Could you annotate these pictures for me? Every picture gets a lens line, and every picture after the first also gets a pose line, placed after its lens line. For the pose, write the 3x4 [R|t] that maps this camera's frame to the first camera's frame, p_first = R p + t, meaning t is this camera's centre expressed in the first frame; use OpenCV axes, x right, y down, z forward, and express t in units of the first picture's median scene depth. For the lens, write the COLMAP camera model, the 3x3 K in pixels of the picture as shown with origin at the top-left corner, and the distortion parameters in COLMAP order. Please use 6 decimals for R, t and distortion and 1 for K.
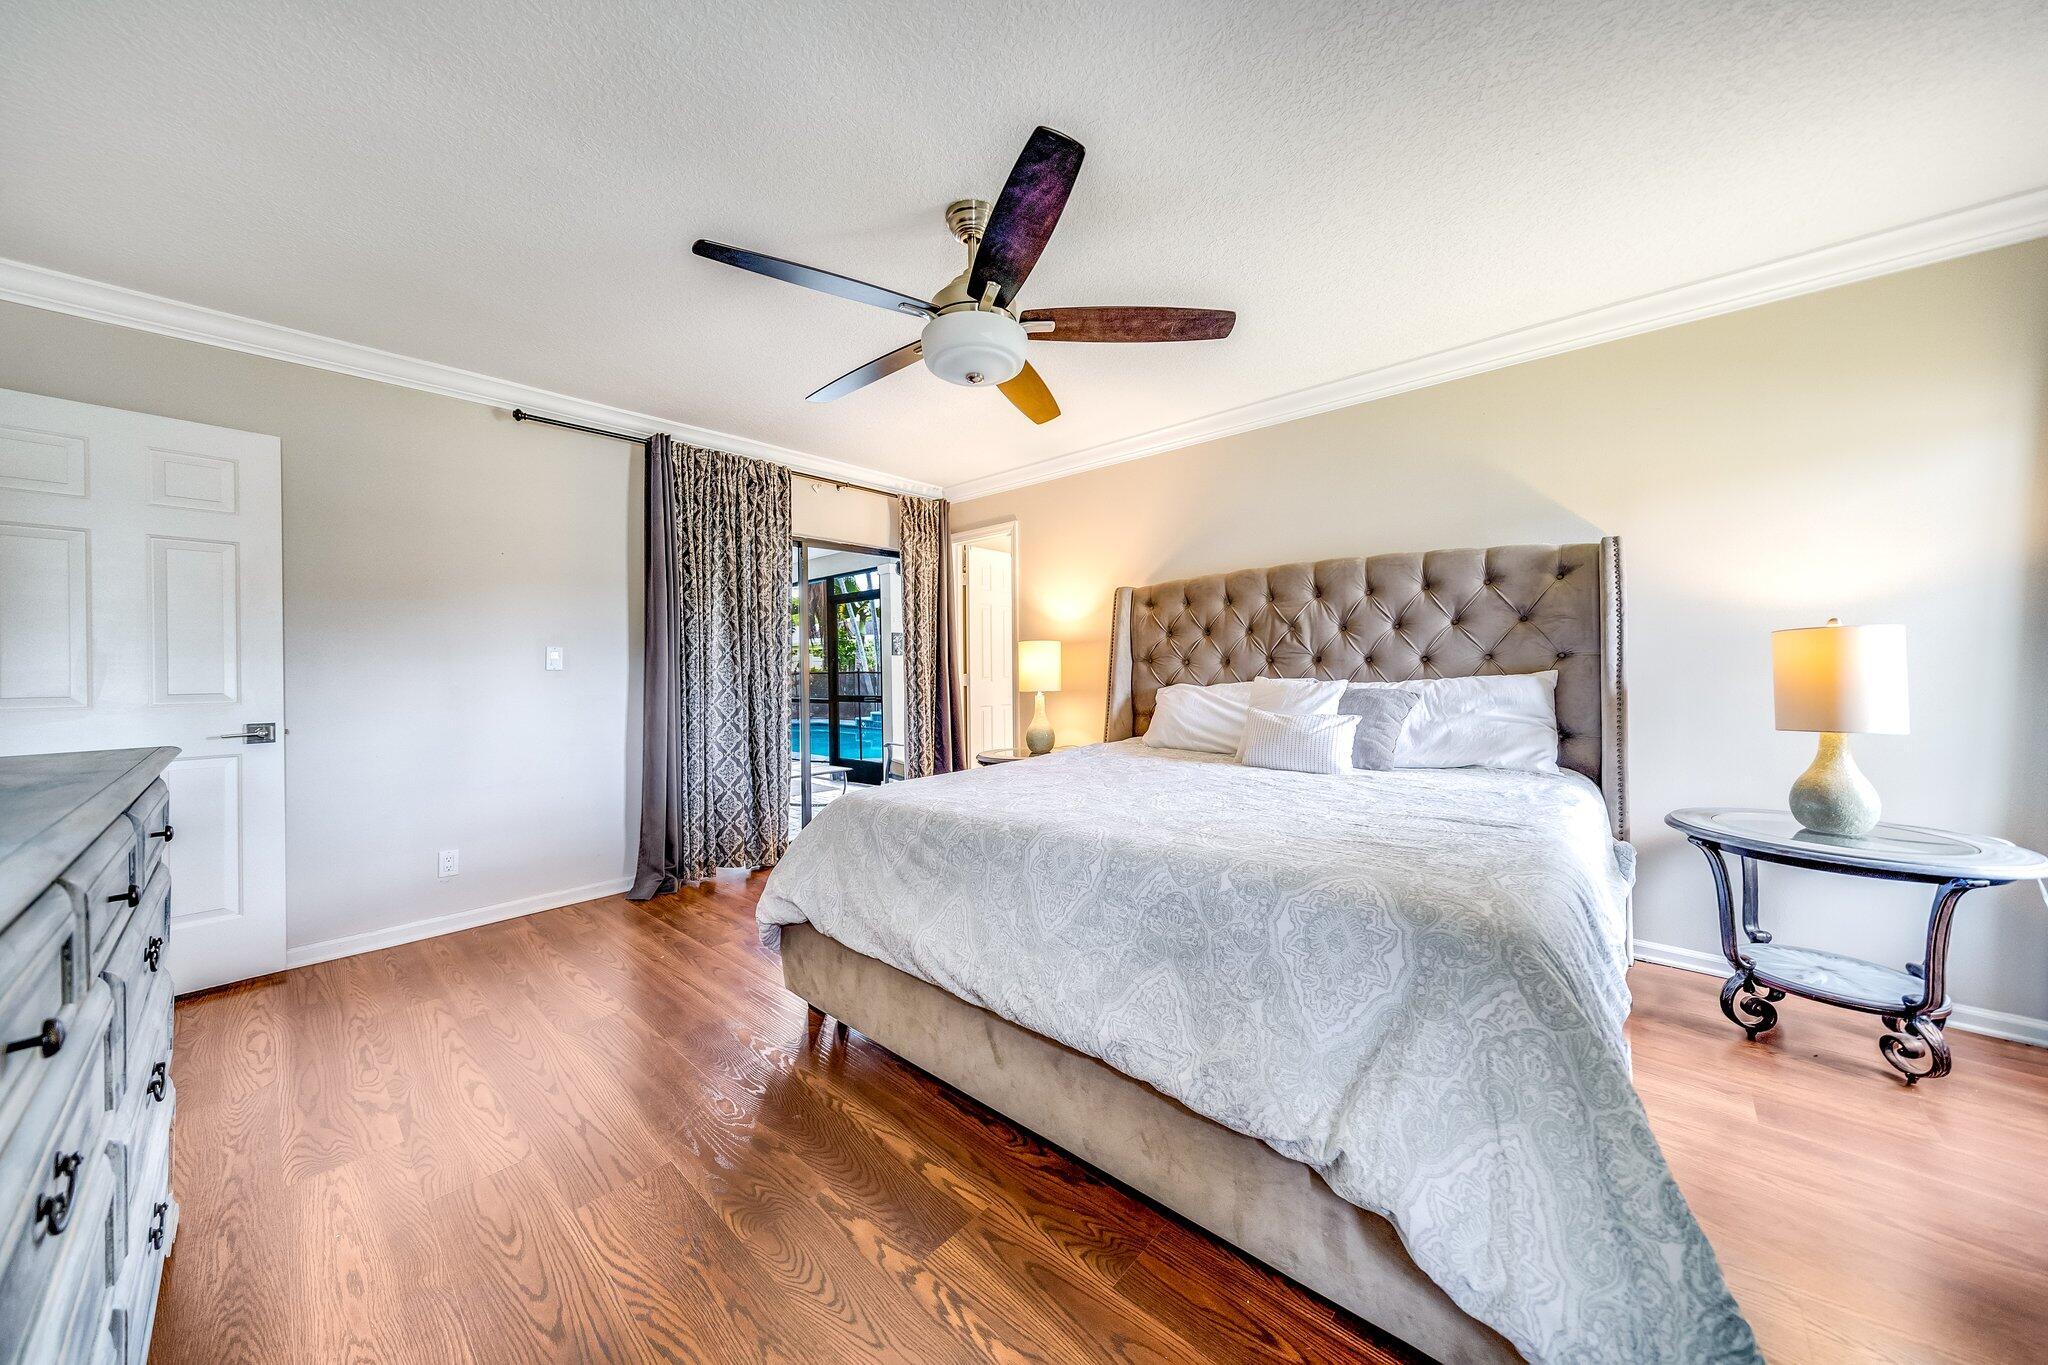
lens RADIAL K [[694.1, 0, 1012.2], [0, 694.1, 677.5], [0, 0, 1]] dist [-0.000506, -0.000073]
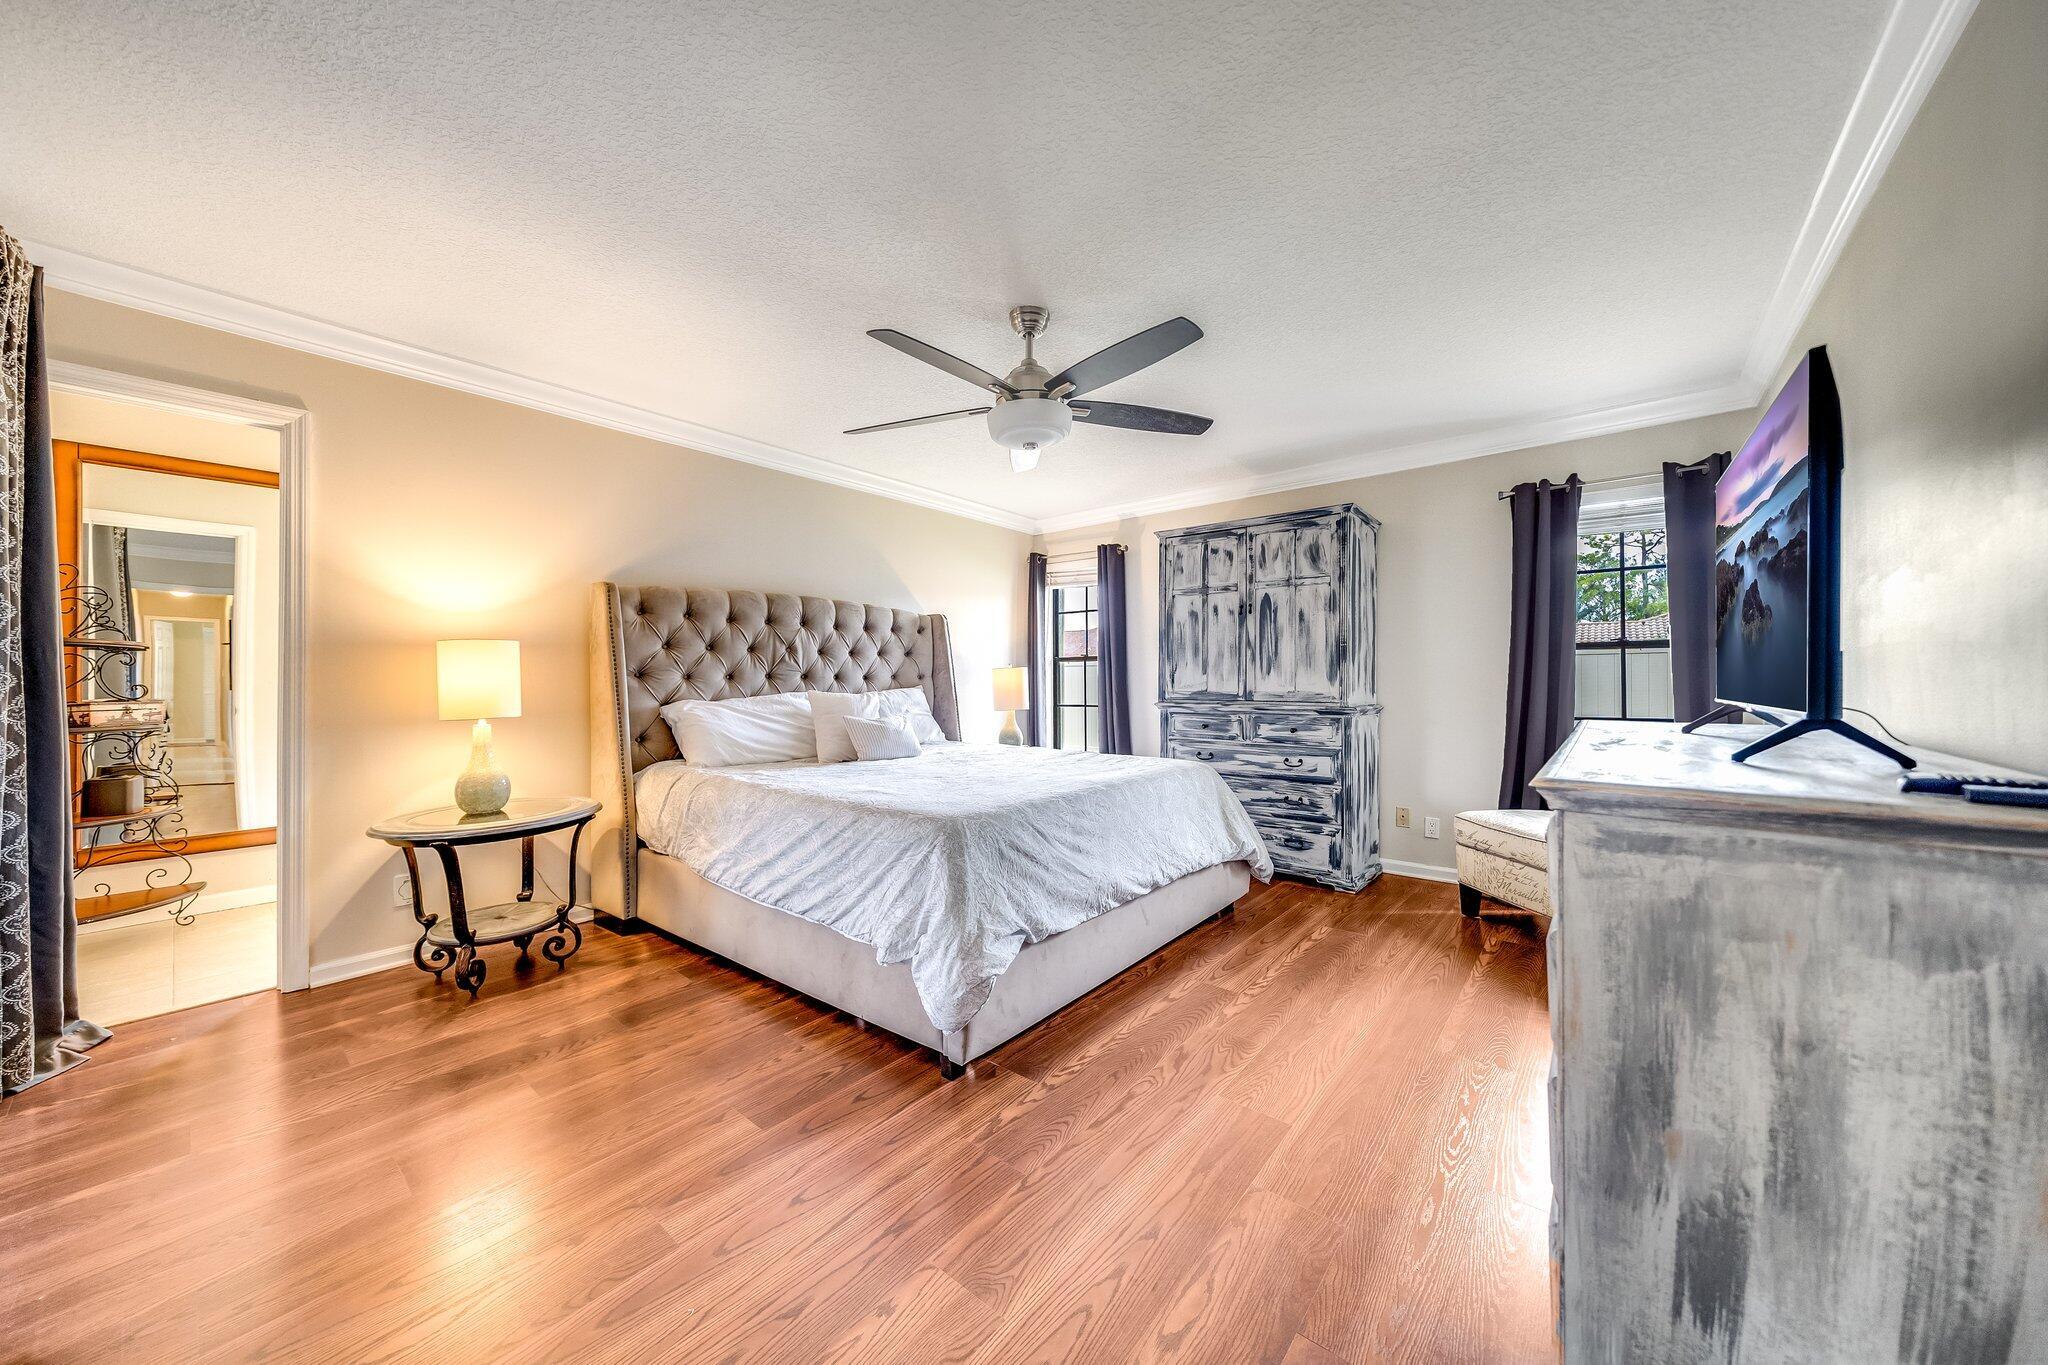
lens RADIAL K [[694.1, 0, 1012.2], [0, 694.1, 677.5], [0, 0, 1]] dist [-0.000506, -0.000073]
pose [[-0.032517, 0.010346, 0.999418, -0.839847], [0.011922, 0.999879, -0.009963, -0.007933], [-0.999400, 0.011591, -0.032636, 0.692522]]
